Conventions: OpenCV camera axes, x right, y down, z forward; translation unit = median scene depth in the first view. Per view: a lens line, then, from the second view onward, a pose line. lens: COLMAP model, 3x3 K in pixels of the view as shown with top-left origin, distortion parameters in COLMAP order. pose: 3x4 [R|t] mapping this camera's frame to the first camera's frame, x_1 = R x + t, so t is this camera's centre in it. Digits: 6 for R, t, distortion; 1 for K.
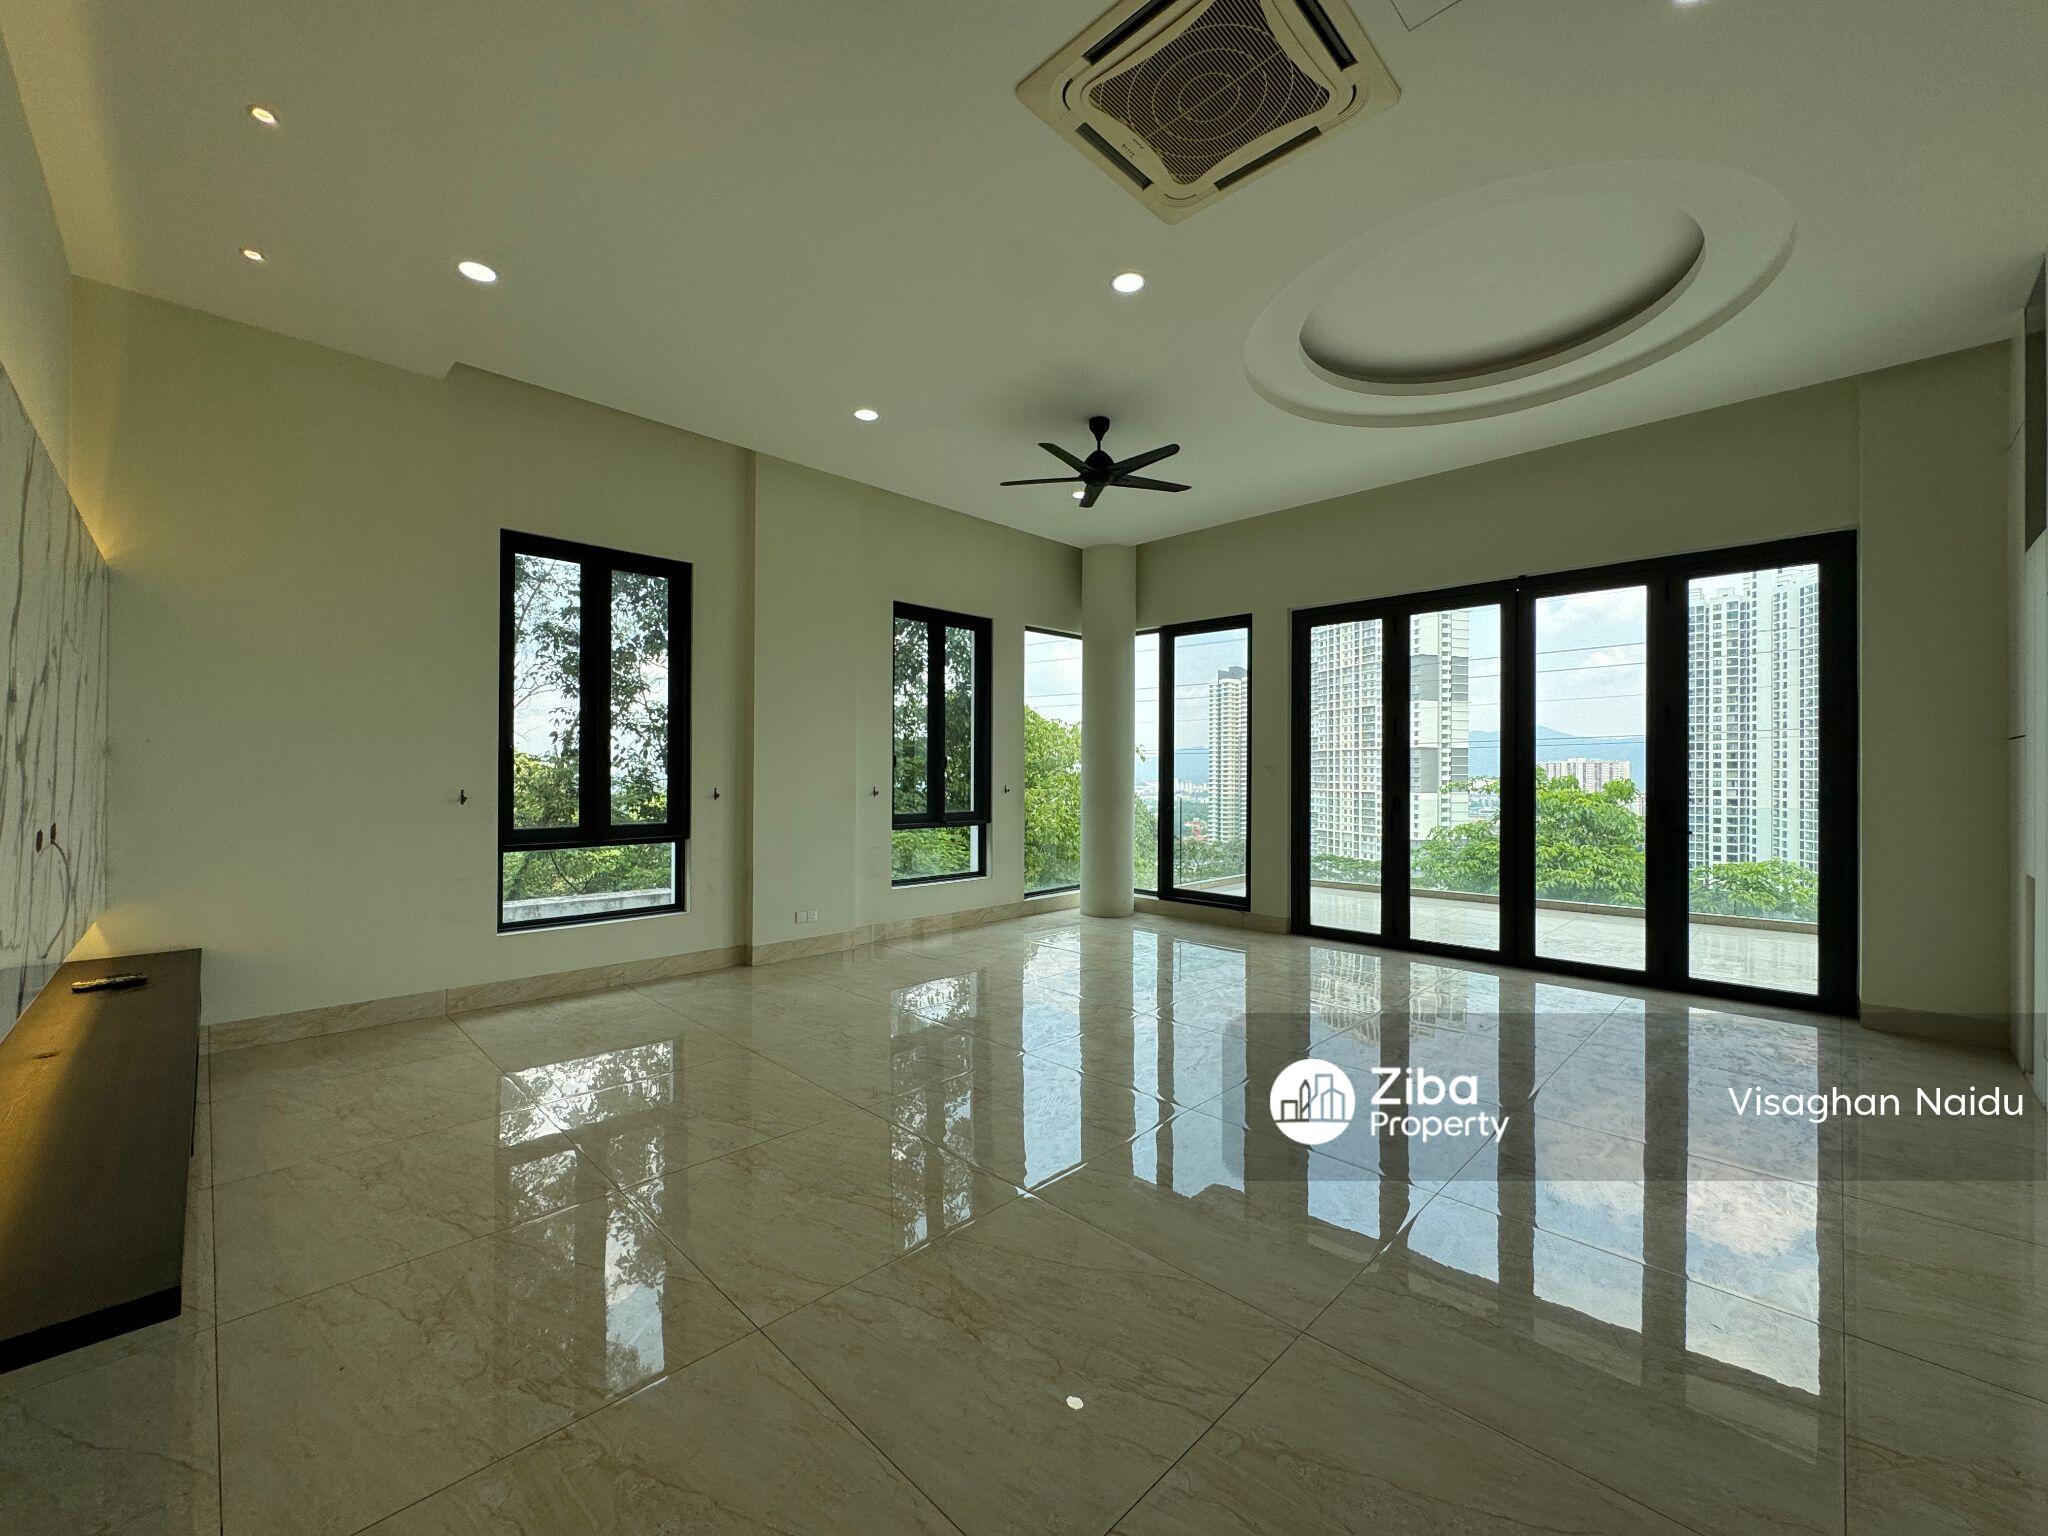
lens RADIAL K [[818.9, 0, 1031.8], [0, 818.9, 754.6], [0, 0, 1]] dist [-0.004645, 0.000620]
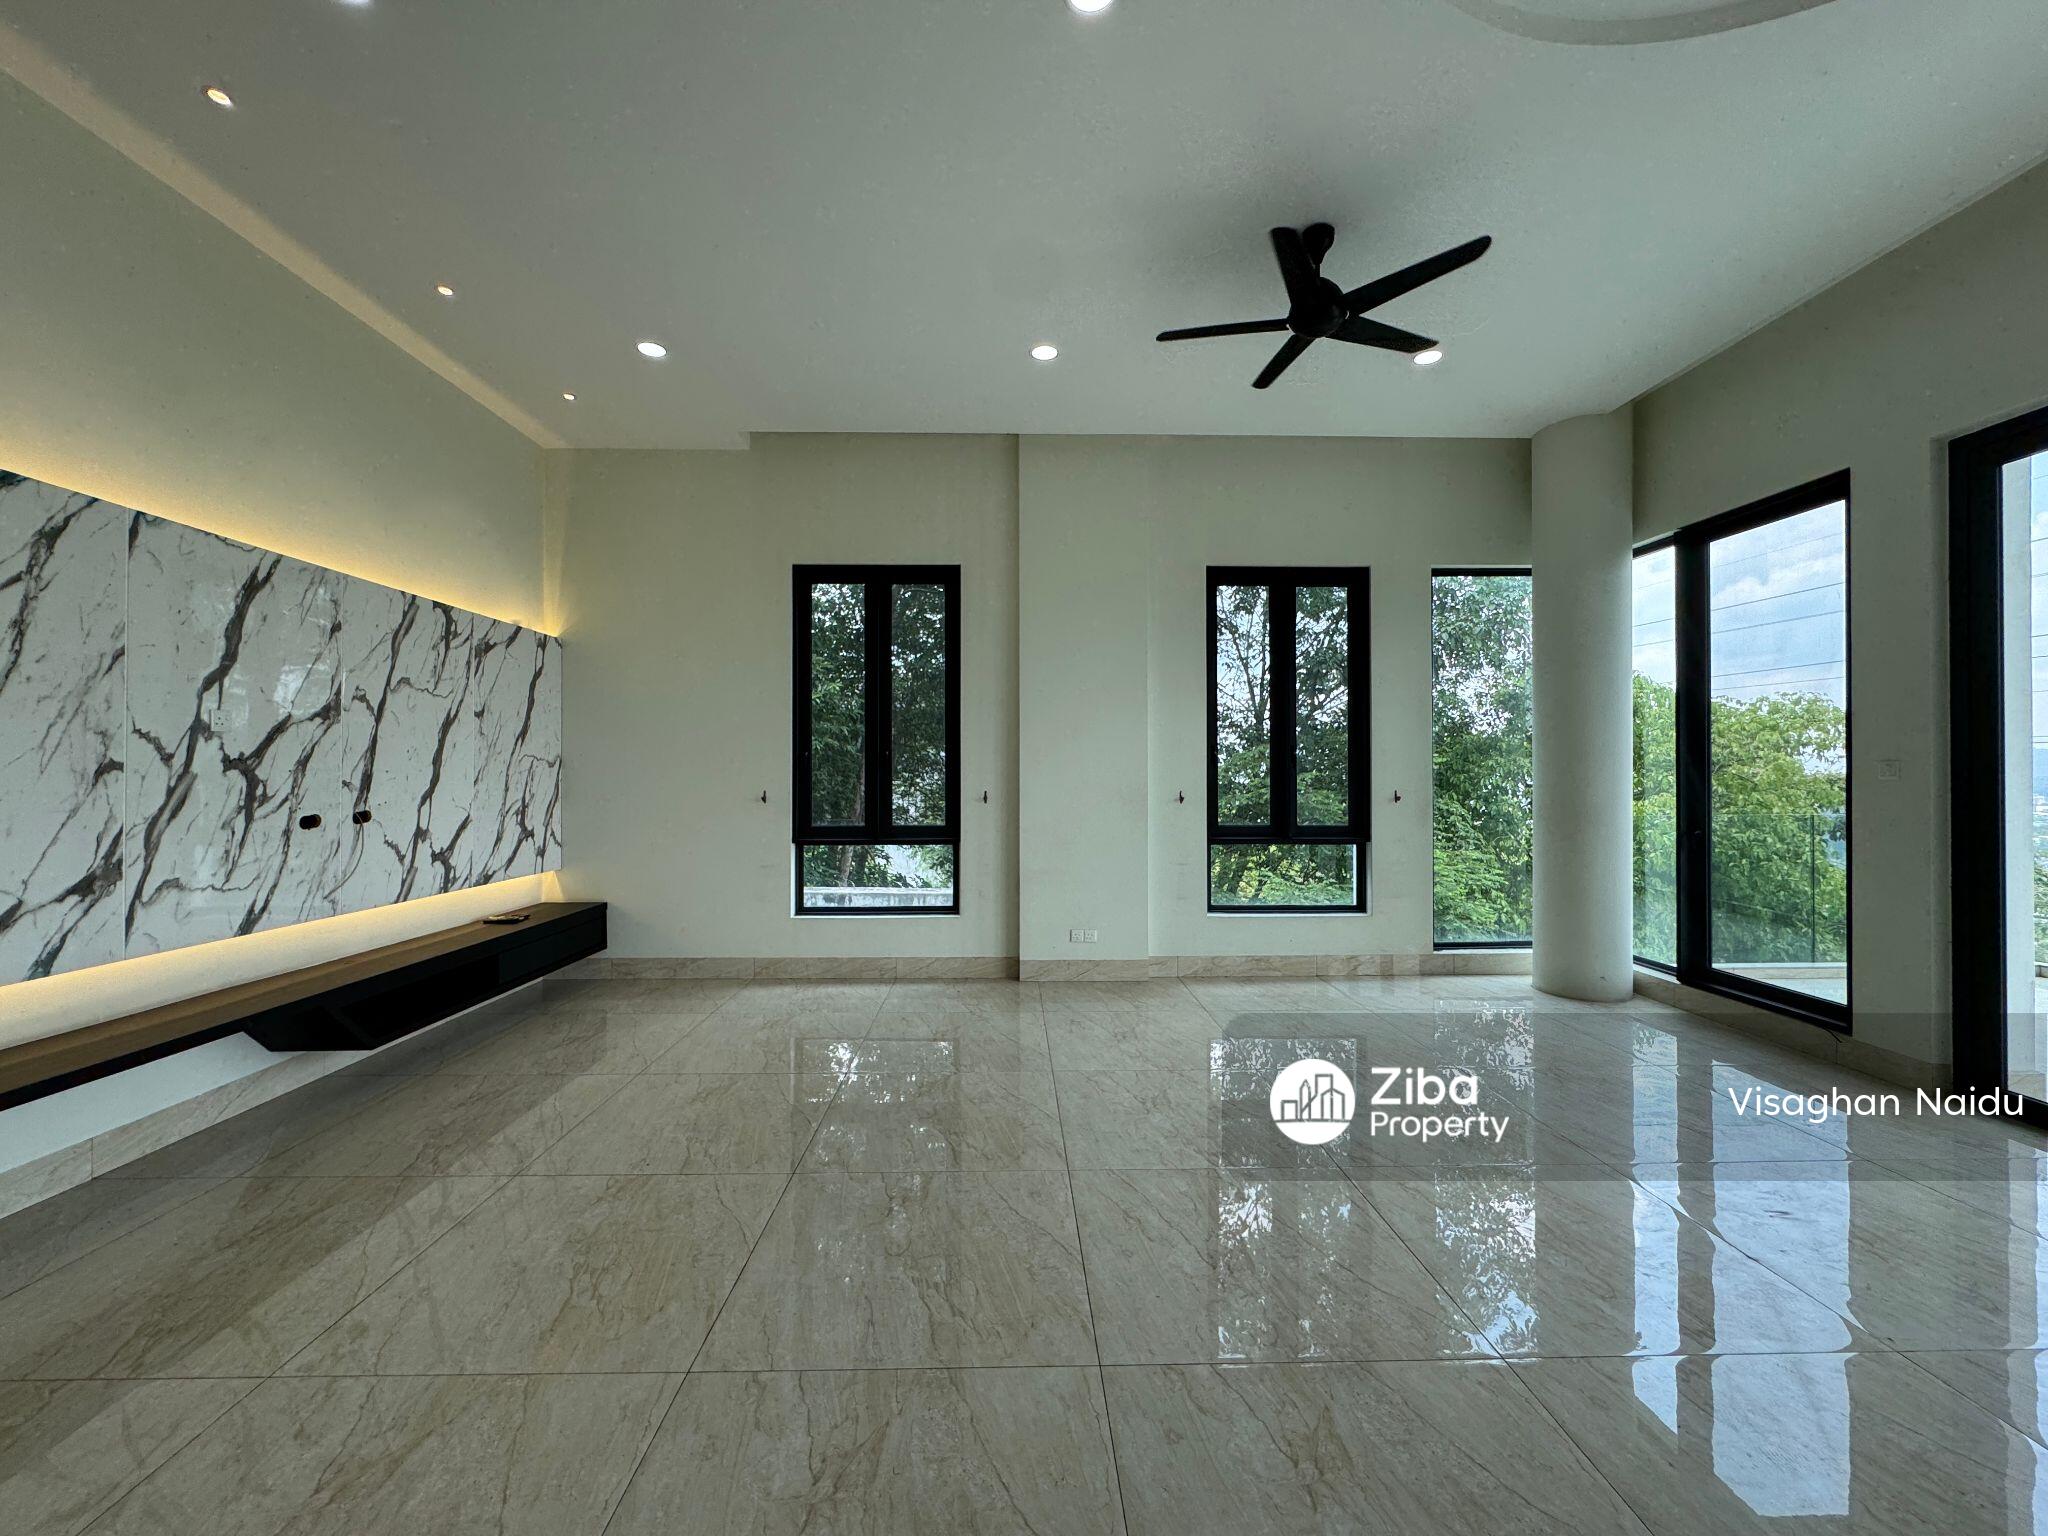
lens RADIAL K [[818.9, 0, 1011.1], [0, 818.9, 769.7], [0, 0, 1]] dist [-0.004645, 0.000620]
pose [[0.719487, -0.009739, -0.694437, 0.281336], [0.018207, 0.999823, 0.004843, 0.009078], [0.694267, -0.016128, 0.719537, 0.287819]]
